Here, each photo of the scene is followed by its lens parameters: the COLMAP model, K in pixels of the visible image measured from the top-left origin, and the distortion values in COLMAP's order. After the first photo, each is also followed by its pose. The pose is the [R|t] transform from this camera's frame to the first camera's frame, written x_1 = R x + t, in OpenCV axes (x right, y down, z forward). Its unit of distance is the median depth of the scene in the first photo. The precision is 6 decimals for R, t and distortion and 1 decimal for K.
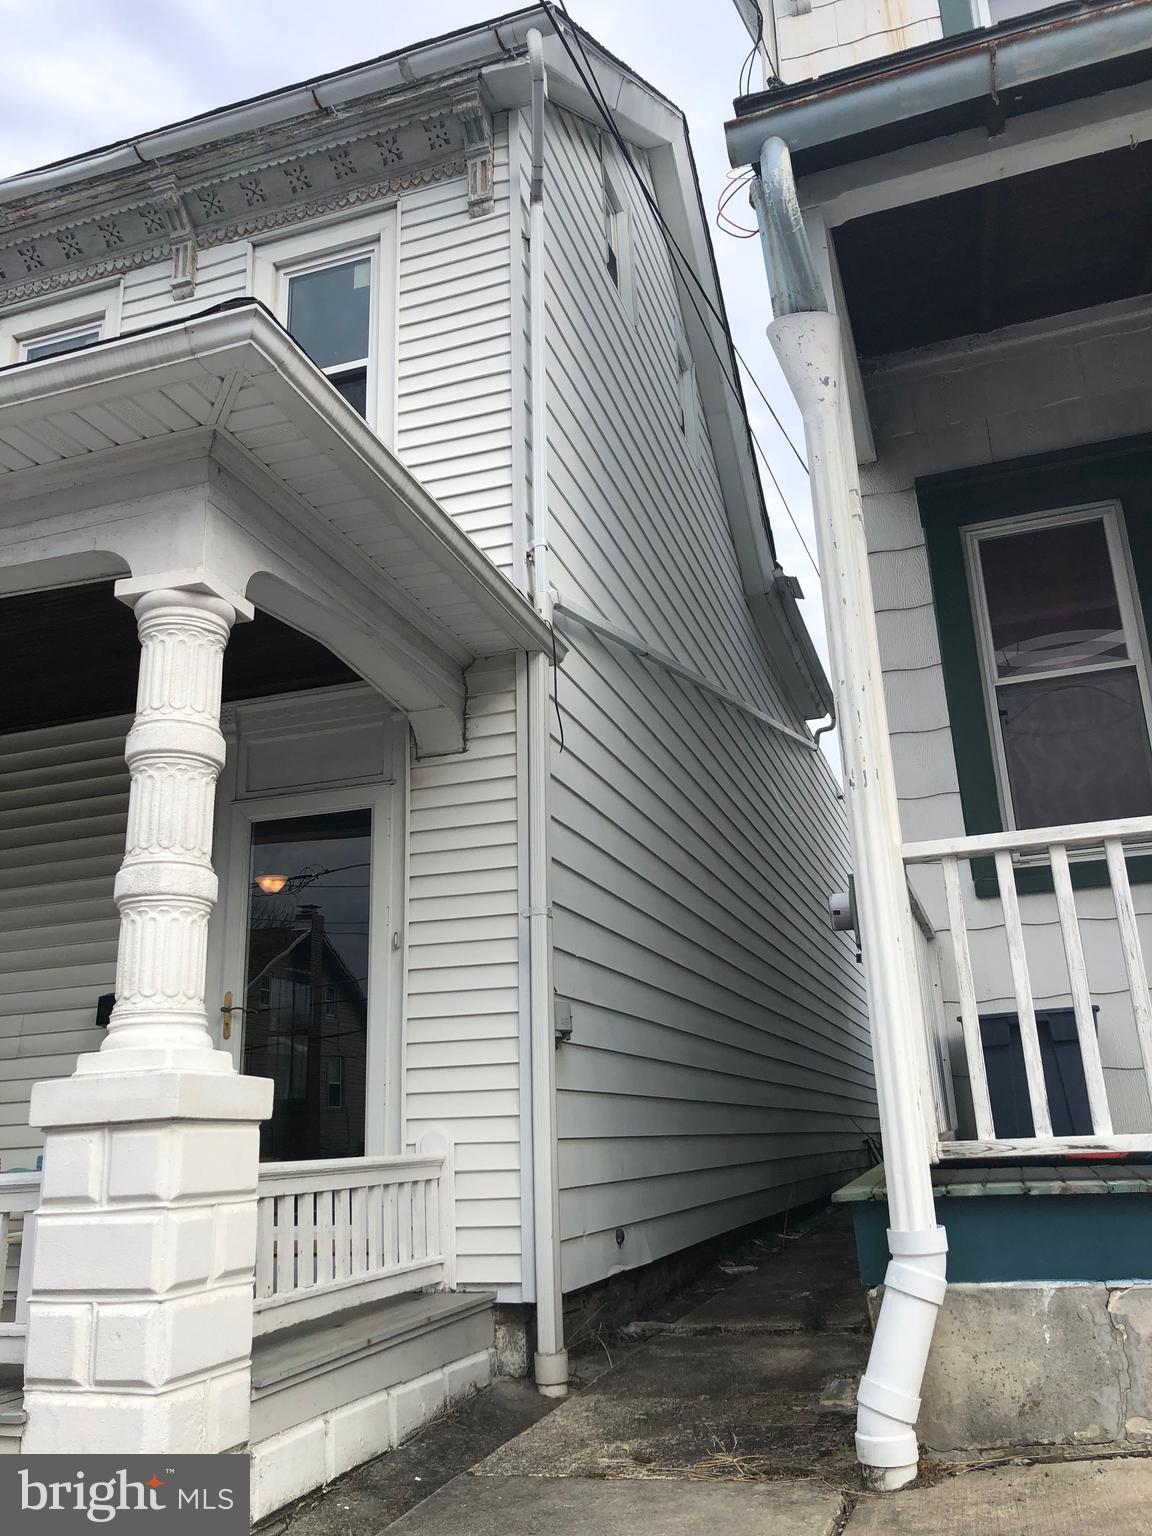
lens RADIAL K [[1259.6, 0, 576.0], [0, 1259.6, 768.0], [0, 0, 1]] dist [0.000501, -0.001512]
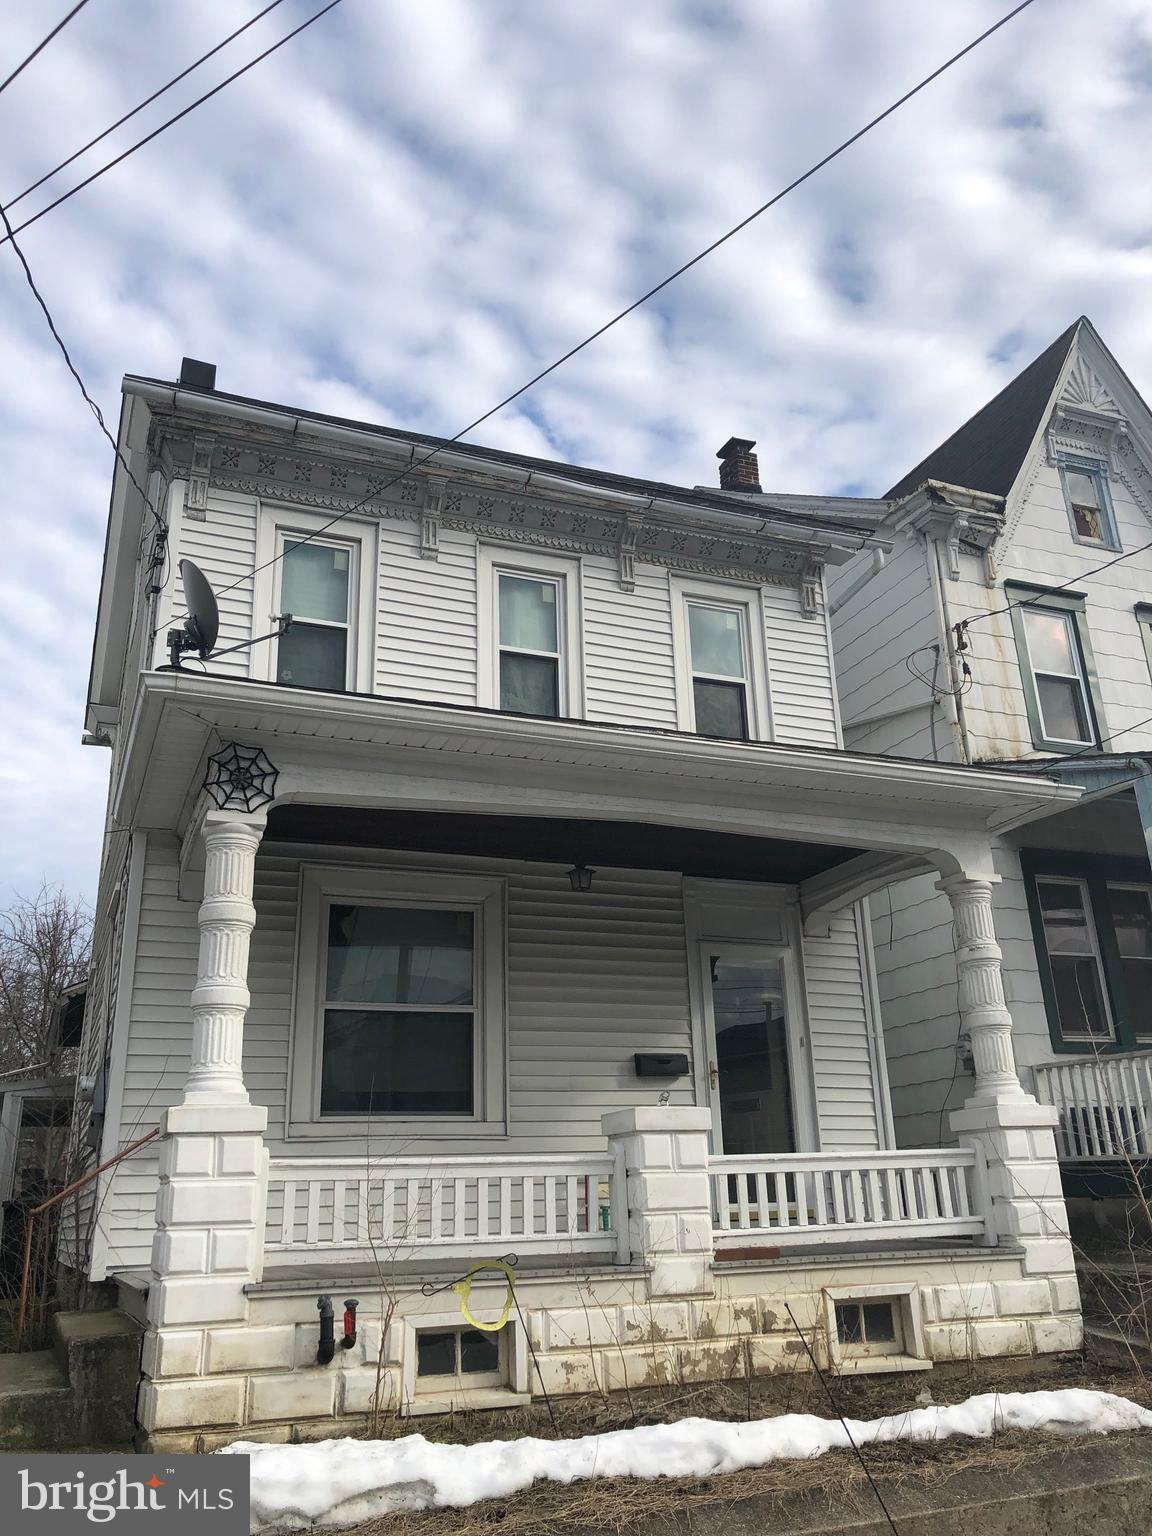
lens RADIAL K [[1273.8, 0, 576.0], [0, 1273.8, 768.0], [0, 0, 1]] dist [0.043747, -0.035234]
pose [[0.763735, 0.231922, 0.602429, -1.316999], [-0.184835, 0.972725, -0.140151, 0.063366], [-0.618502, -0.004312, 0.785772, -0.175789]]
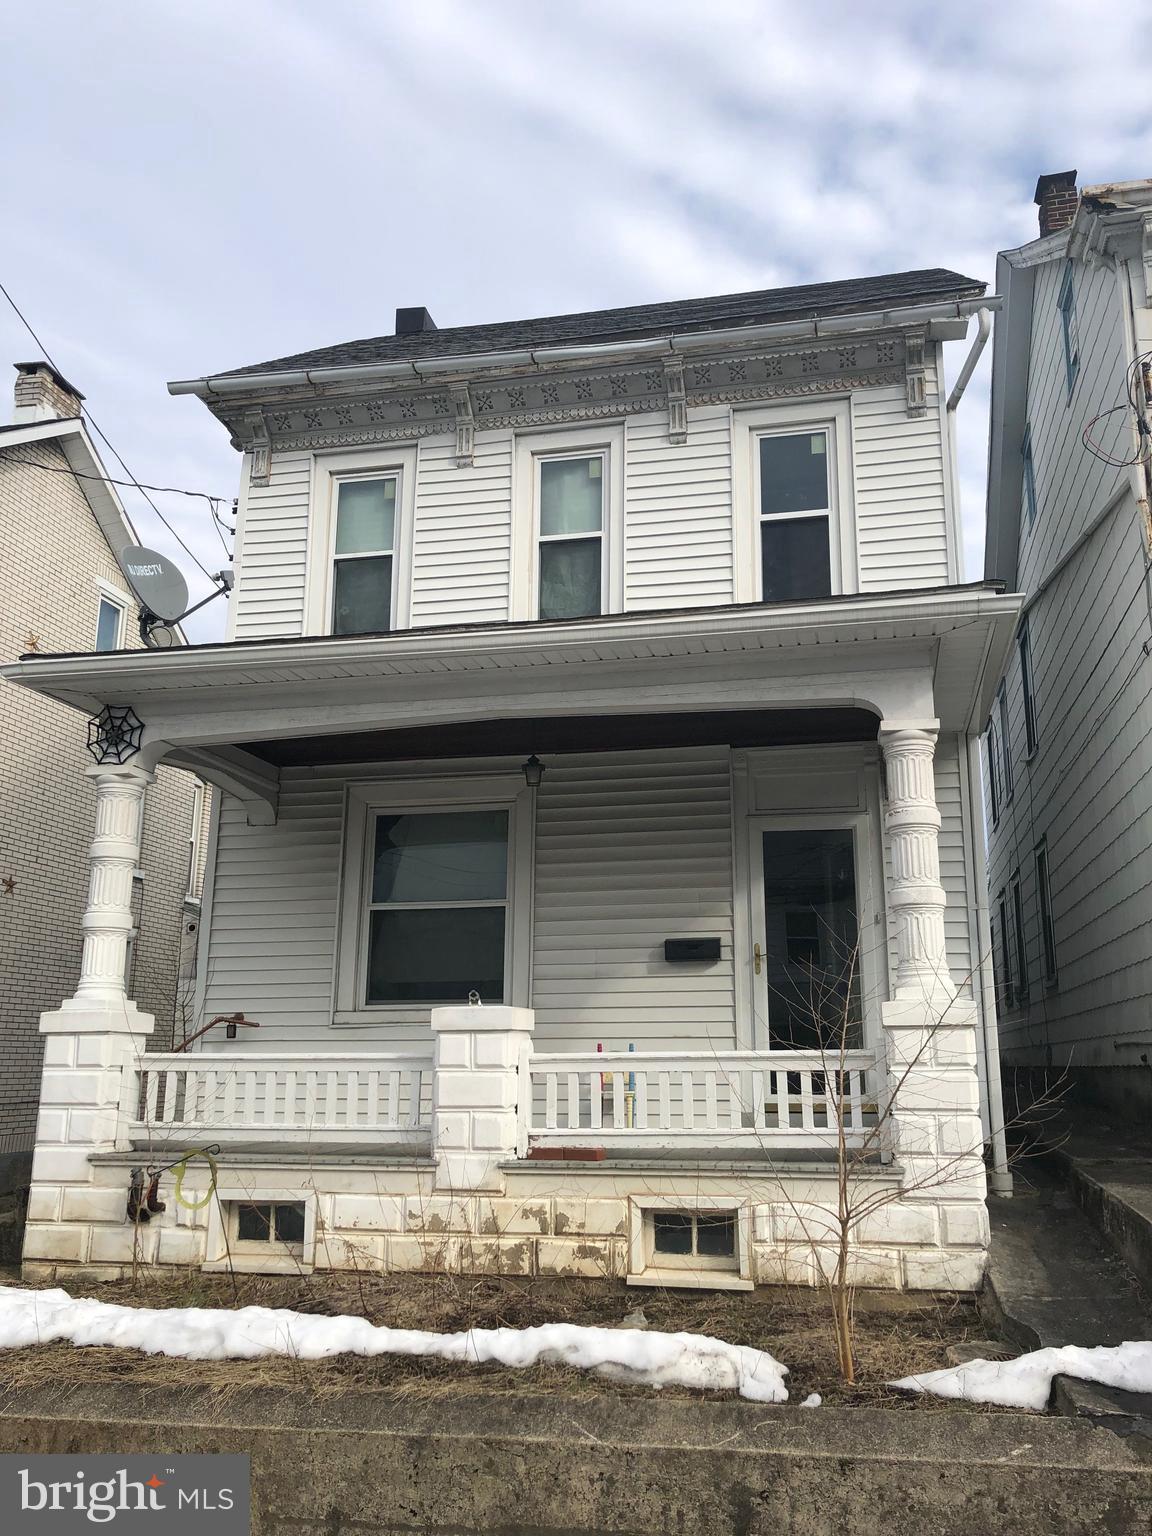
lens RADIAL K [[1266.9, 0, 576.0], [0, 1266.9, 768.0], [0, 0, 1]] dist [0.012231, 0.003878]
pose [[0.994328, 0.064120, 0.084850, -0.556818], [-0.068752, 0.996233, 0.052850, -0.087791], [-0.081142, -0.058384, 0.994991, -0.434729]]
